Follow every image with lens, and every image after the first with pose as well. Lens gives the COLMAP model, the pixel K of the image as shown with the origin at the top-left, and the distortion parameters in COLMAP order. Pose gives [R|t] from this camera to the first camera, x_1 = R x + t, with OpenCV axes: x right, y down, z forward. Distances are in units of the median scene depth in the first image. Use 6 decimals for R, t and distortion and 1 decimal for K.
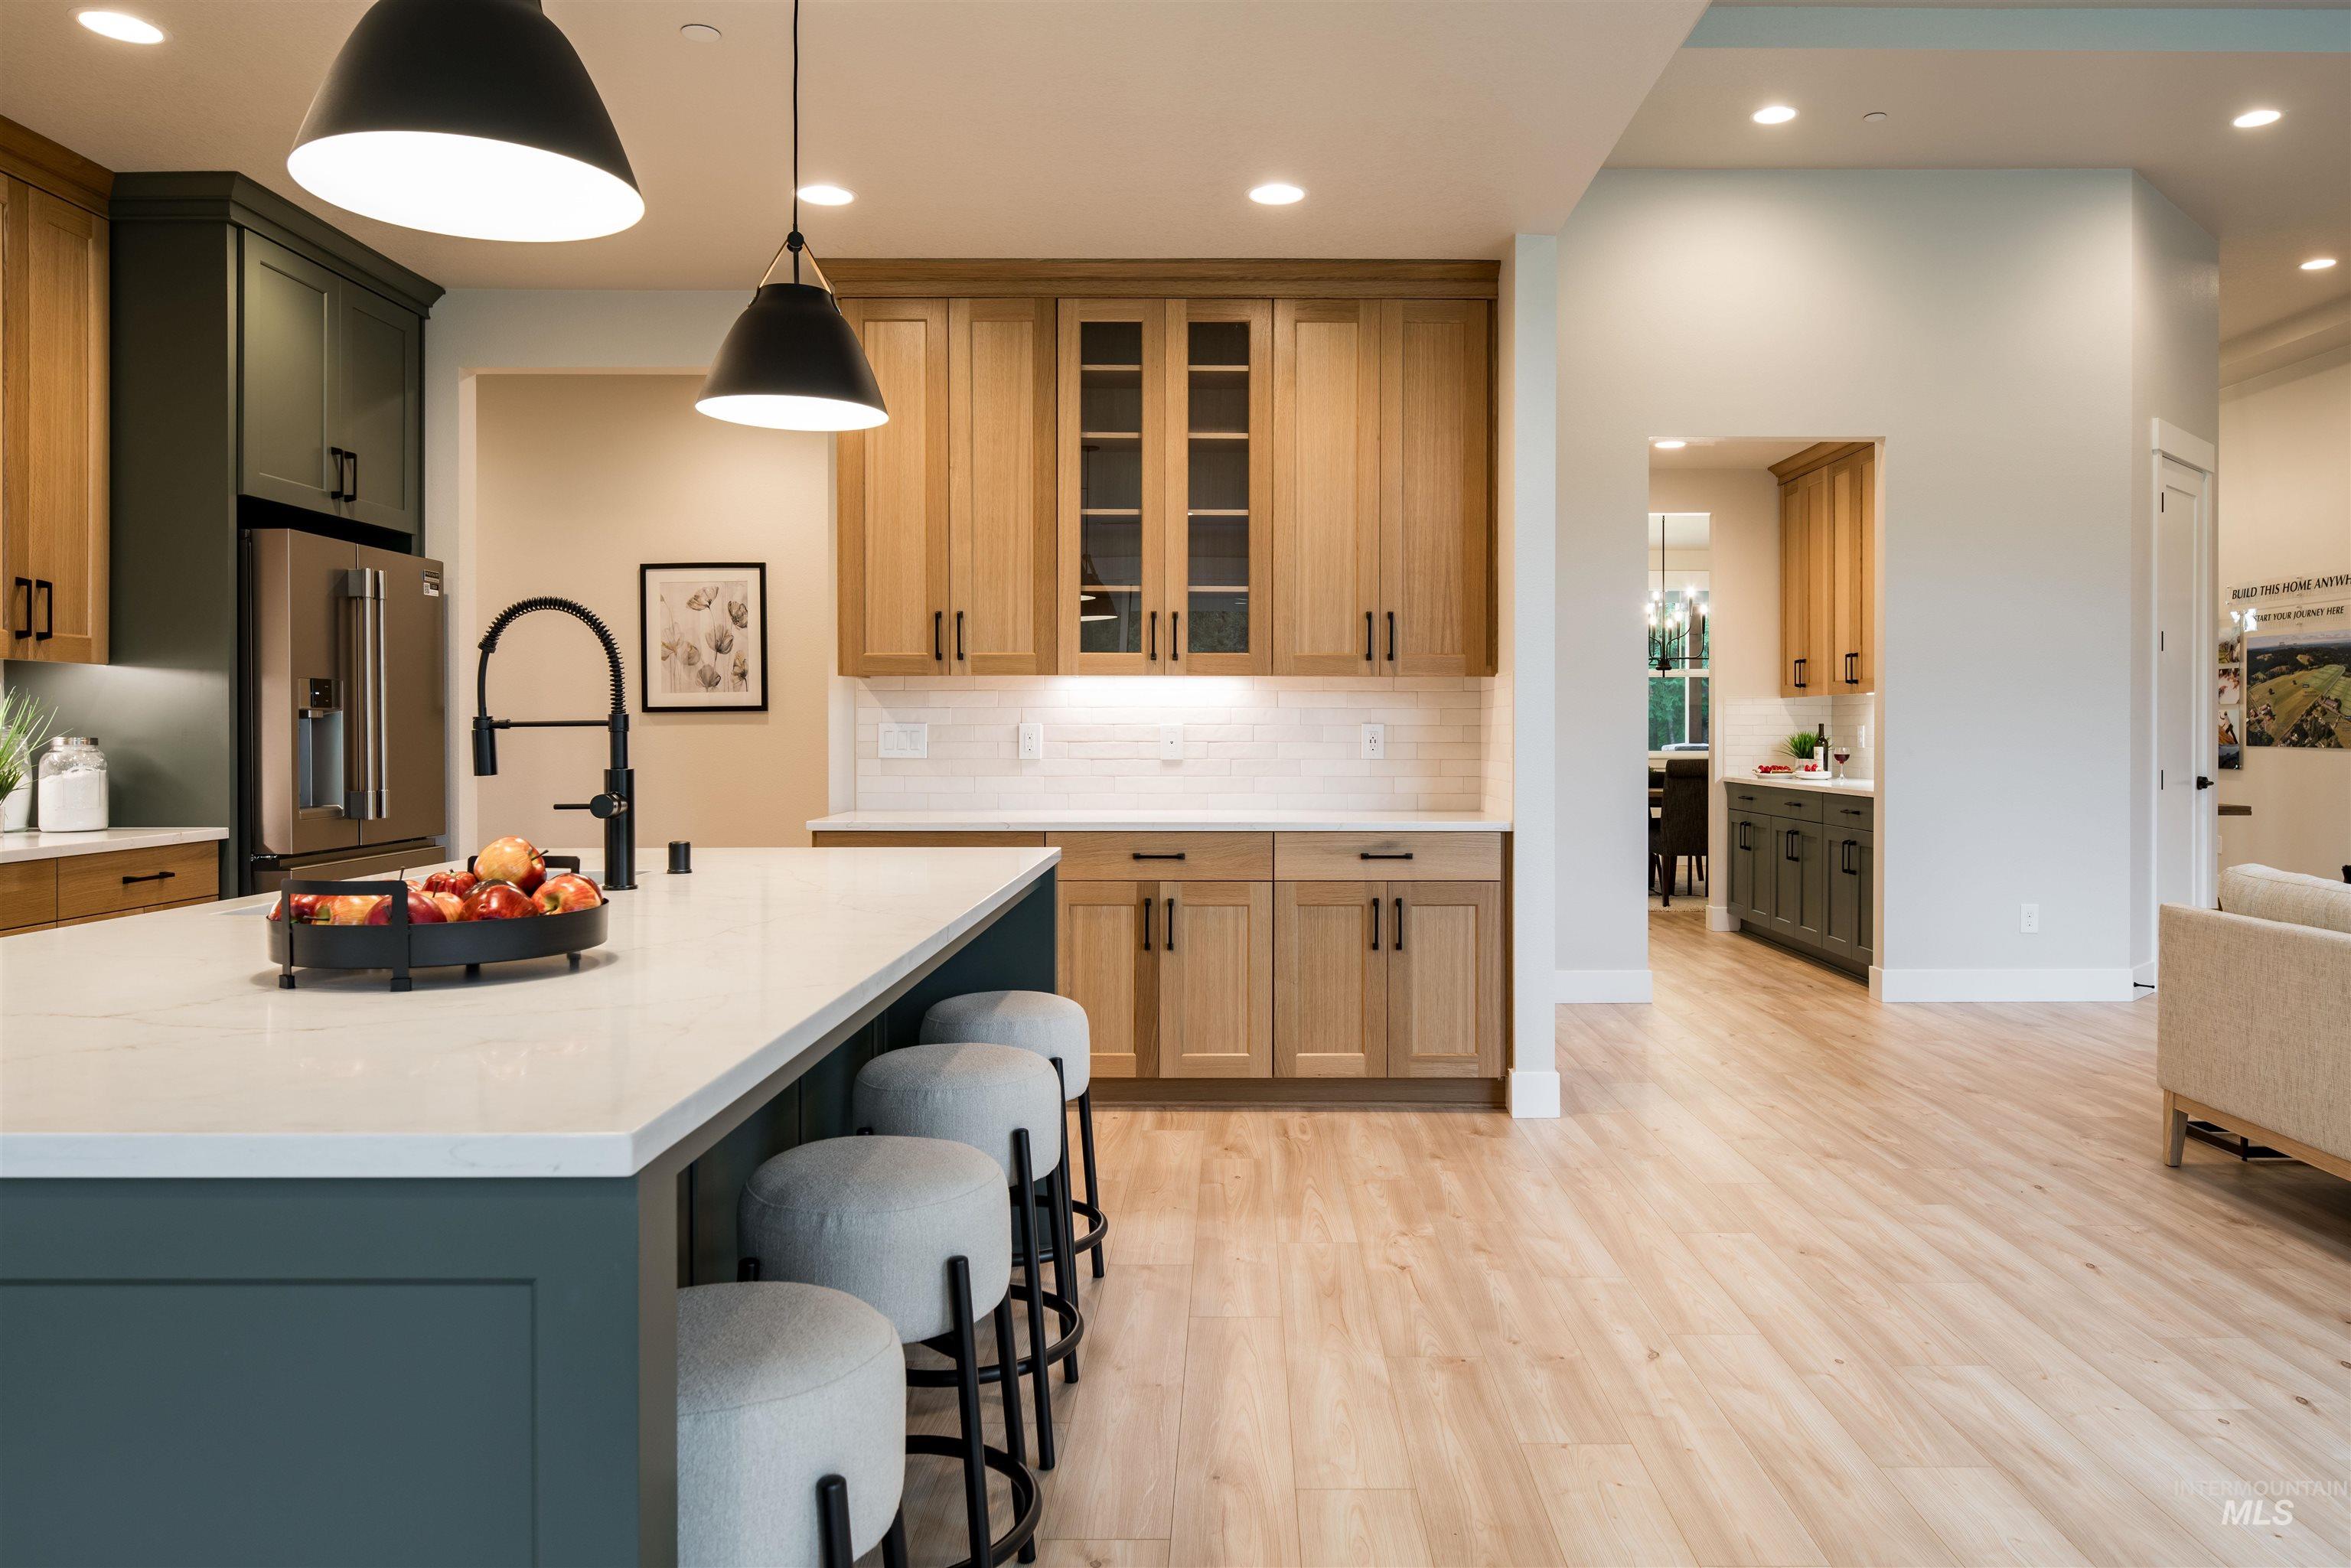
lens RADIAL K [[1577.1, 0, 1245.6], [0, 1577.1, 737.1], [0, 0, 1]] dist [-0.010674, 0.002170]
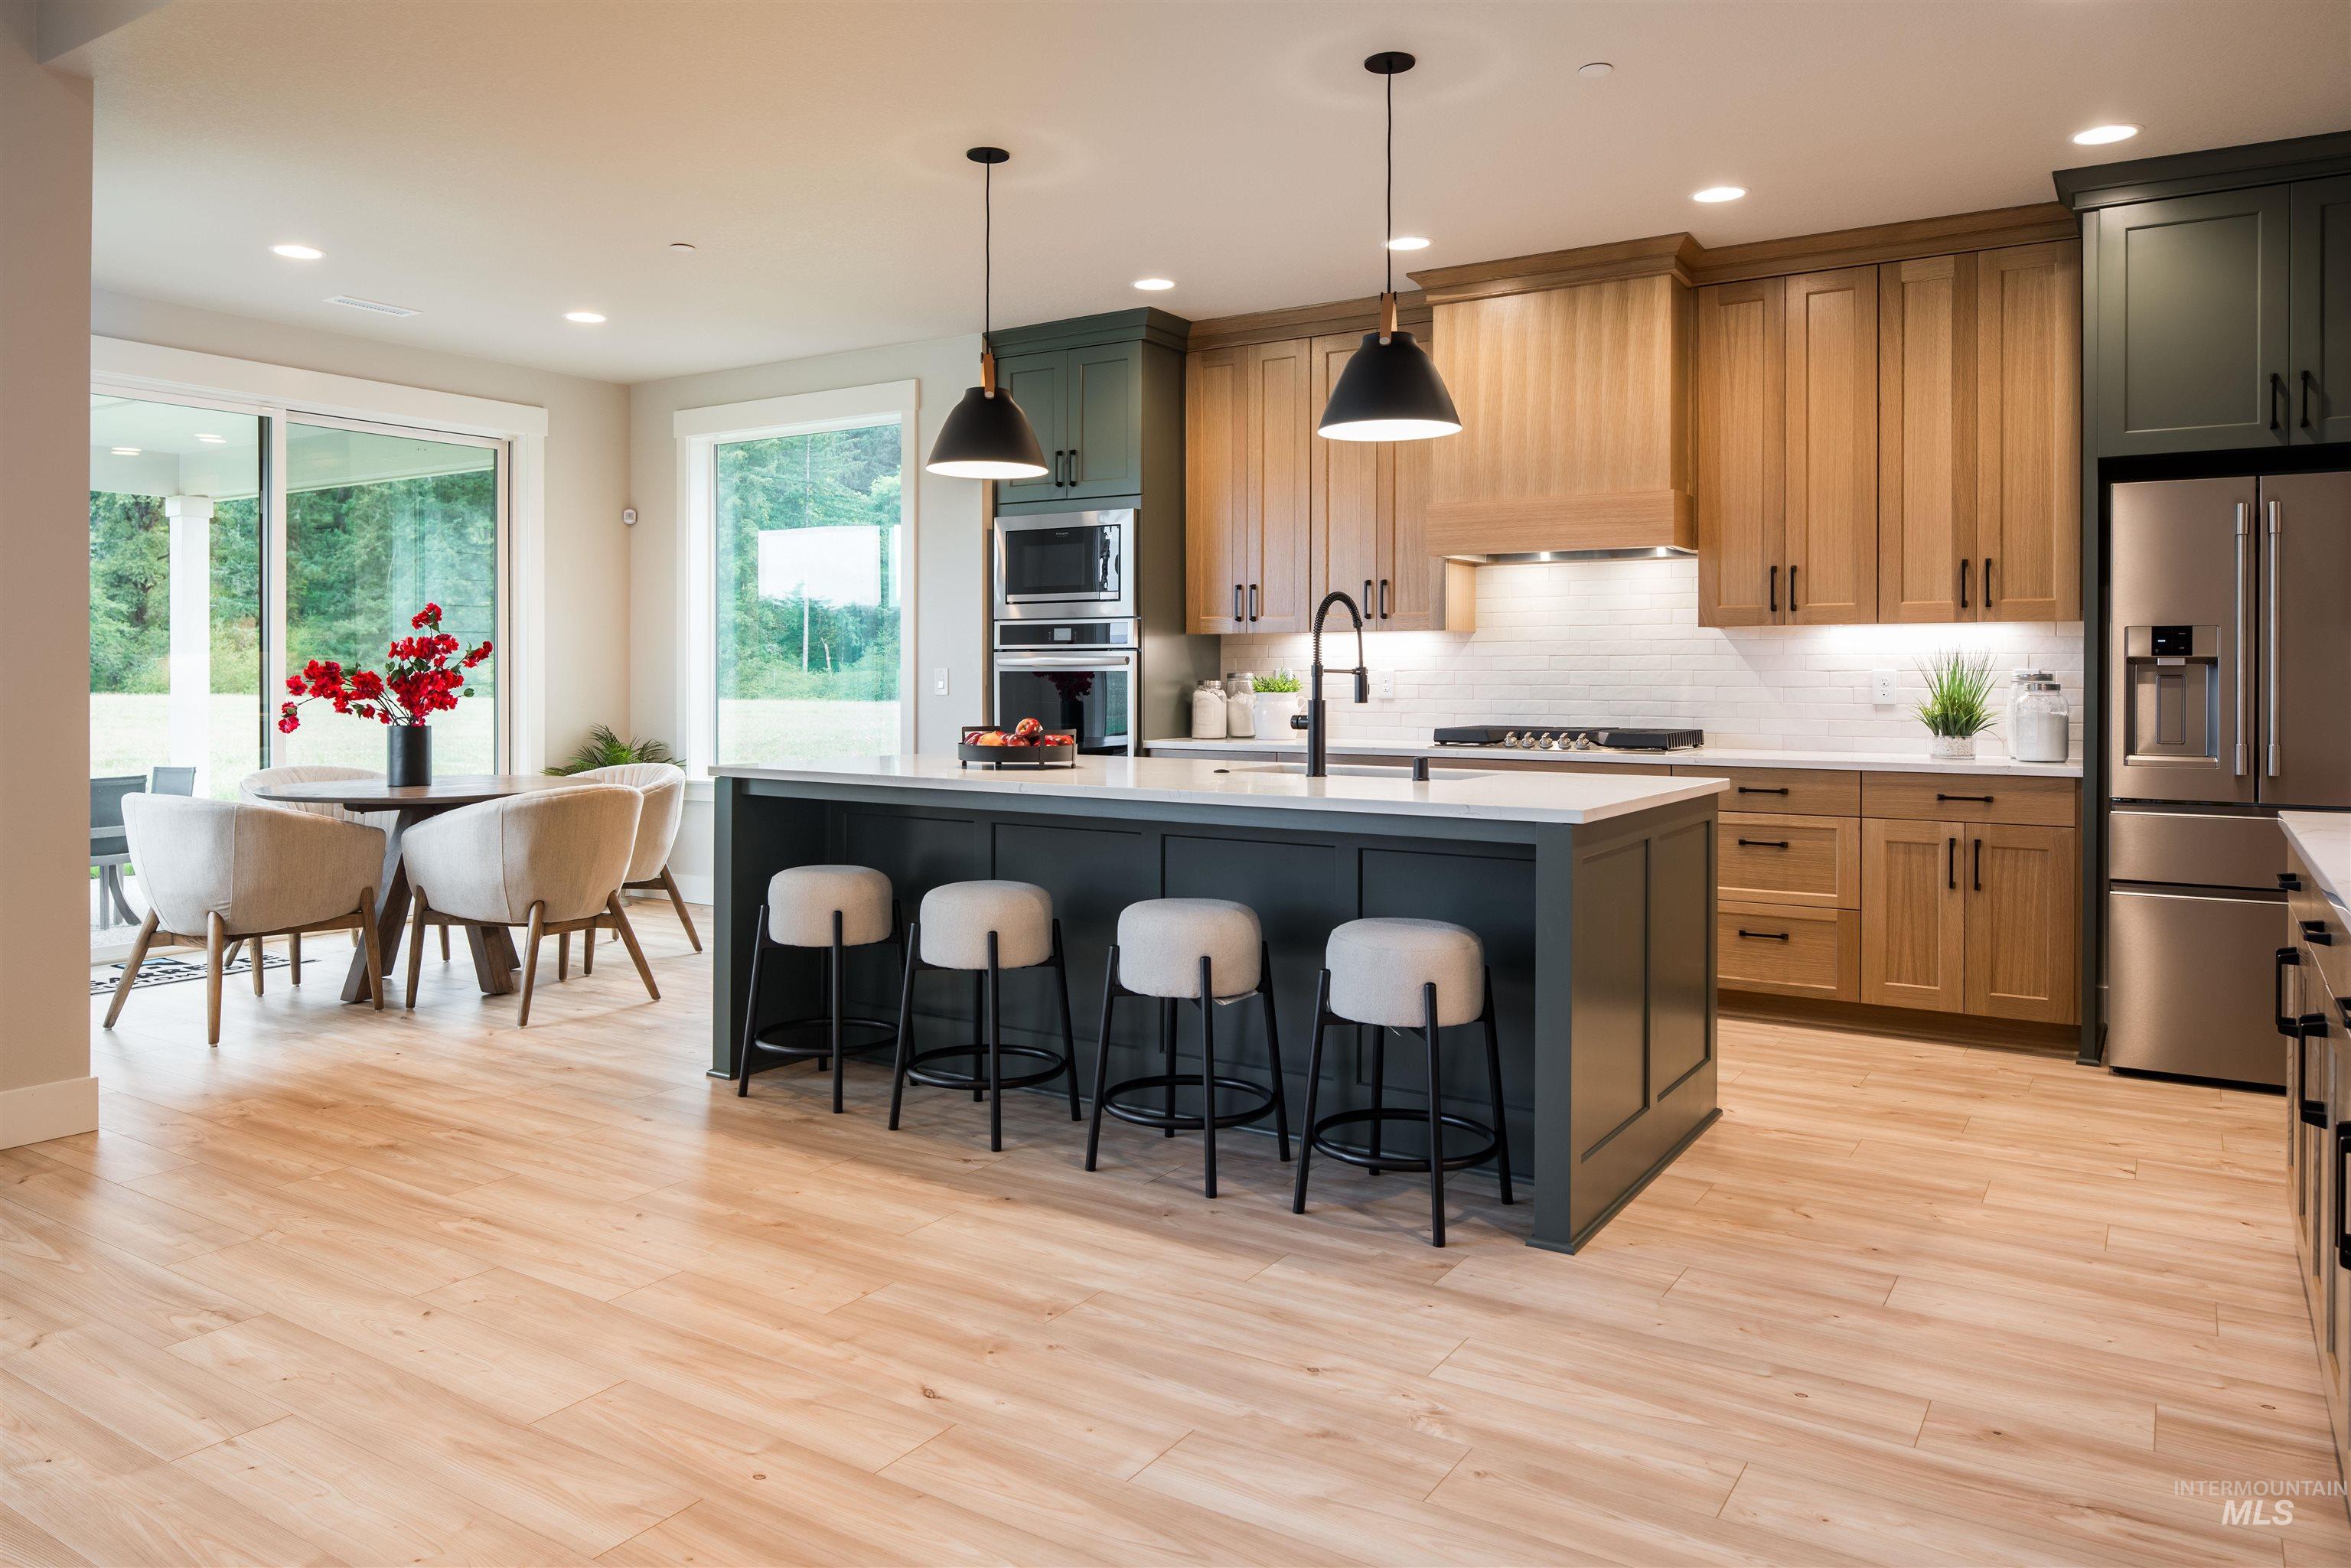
lens RADIAL K [[1577.1, 0, 1156.8], [0, 1577.1, 687.9], [0, 0, 1]] dist [-0.010674, 0.002170]
pose [[-0.551668, 0.004944, -0.834049, 0.525924], [-0.007208, 0.999917, 0.010695, -0.003799], [0.834033, 0.011912, -0.551587, 0.910411]]
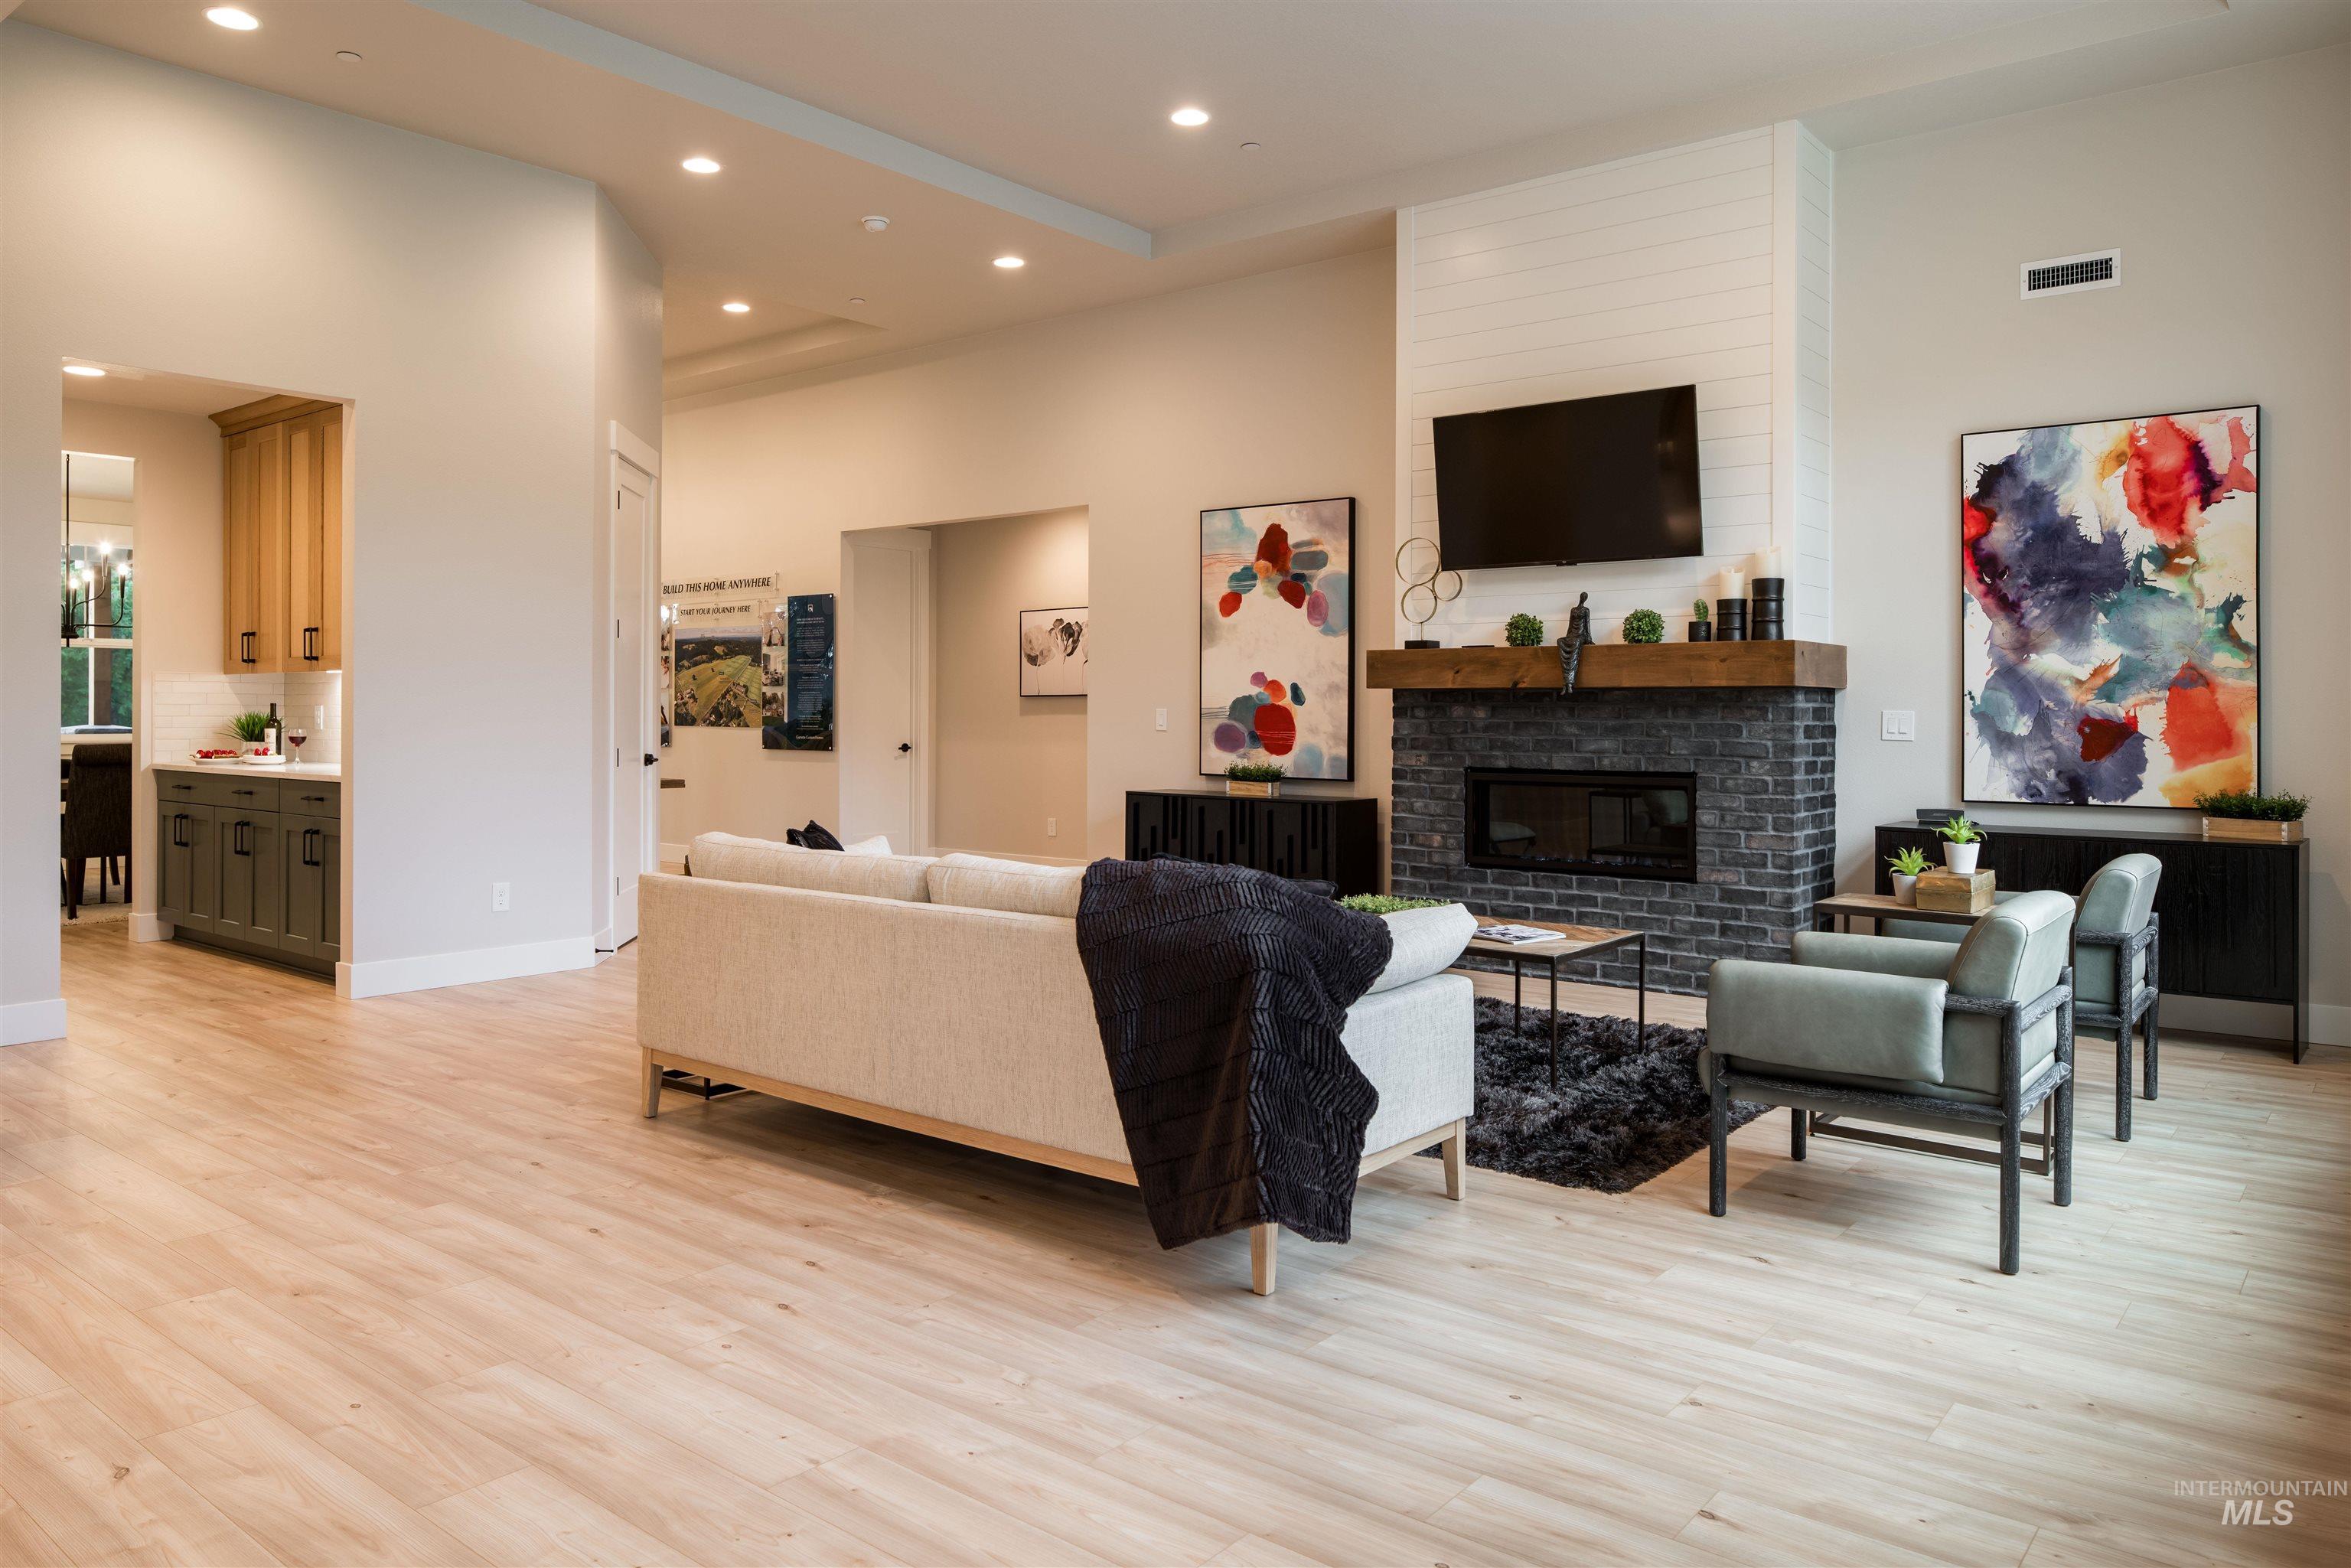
lens RADIAL K [[1577.1, 0, 1151.4], [0, 1577.1, 718.2], [0, 0, 1]] dist [-0.010674, 0.002170]
pose [[0.642134, -0.000374, 0.766592, -0.012573], [0.000208, 1.000000, 0.000314, -0.000036], [-0.766592, -0.000042, 0.642134, 0.037765]]
